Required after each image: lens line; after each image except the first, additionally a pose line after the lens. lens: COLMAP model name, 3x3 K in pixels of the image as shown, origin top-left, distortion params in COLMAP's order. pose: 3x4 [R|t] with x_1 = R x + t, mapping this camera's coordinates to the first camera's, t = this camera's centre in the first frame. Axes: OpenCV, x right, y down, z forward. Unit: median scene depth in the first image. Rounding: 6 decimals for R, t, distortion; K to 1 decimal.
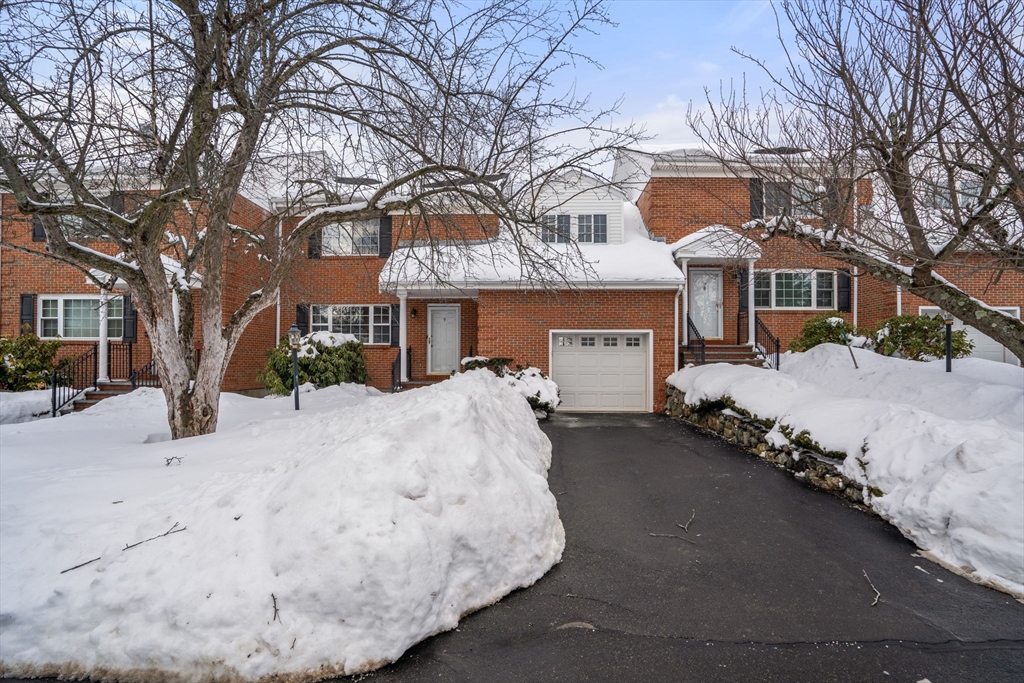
lens RADIAL K [[480.1, 0, 513.3], [0, 480.1, 357.1], [0, 0, 1]] dist [-0.046339, 0.008211]
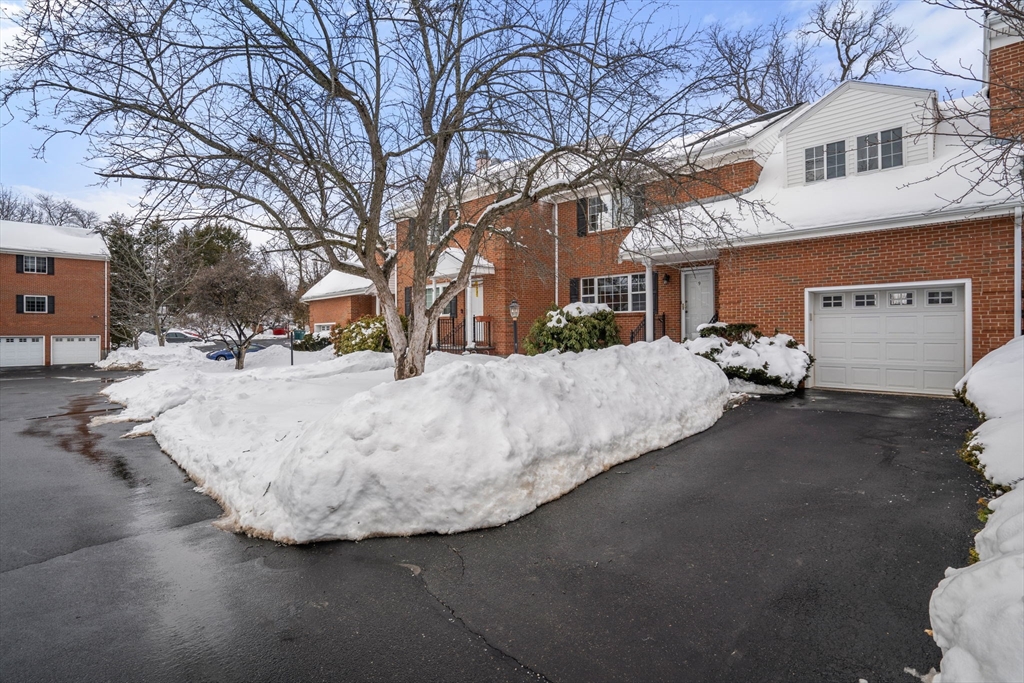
lens RADIAL K [[480.1, 0, 521.6], [0, 480.1, 327.1], [0, 0, 1]] dist [-0.046339, 0.008211]
pose [[0.751314, -0.013948, -0.659798, 0.457896], [0.021924, 0.999752, 0.003831, -0.008074], [0.659581, -0.017344, 0.751433, 0.131574]]
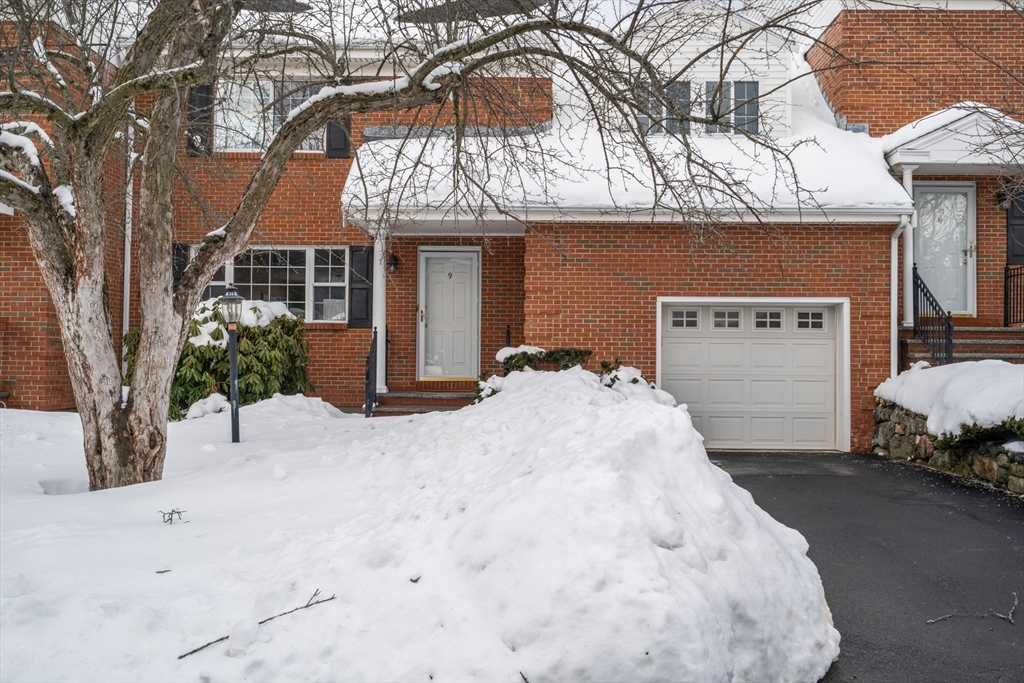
lens RADIAL K [[991.1, 0, 514.6], [0, 991.1, 330.7], [0, 0, 1]] dist [0.010508, 0.000000]
pose [[0.999740, 0.004527, 0.022330, -0.206666], [-0.004148, 0.999847, -0.017010, 0.000572], [-0.022404, 0.016913, 0.999606, -0.200916]]
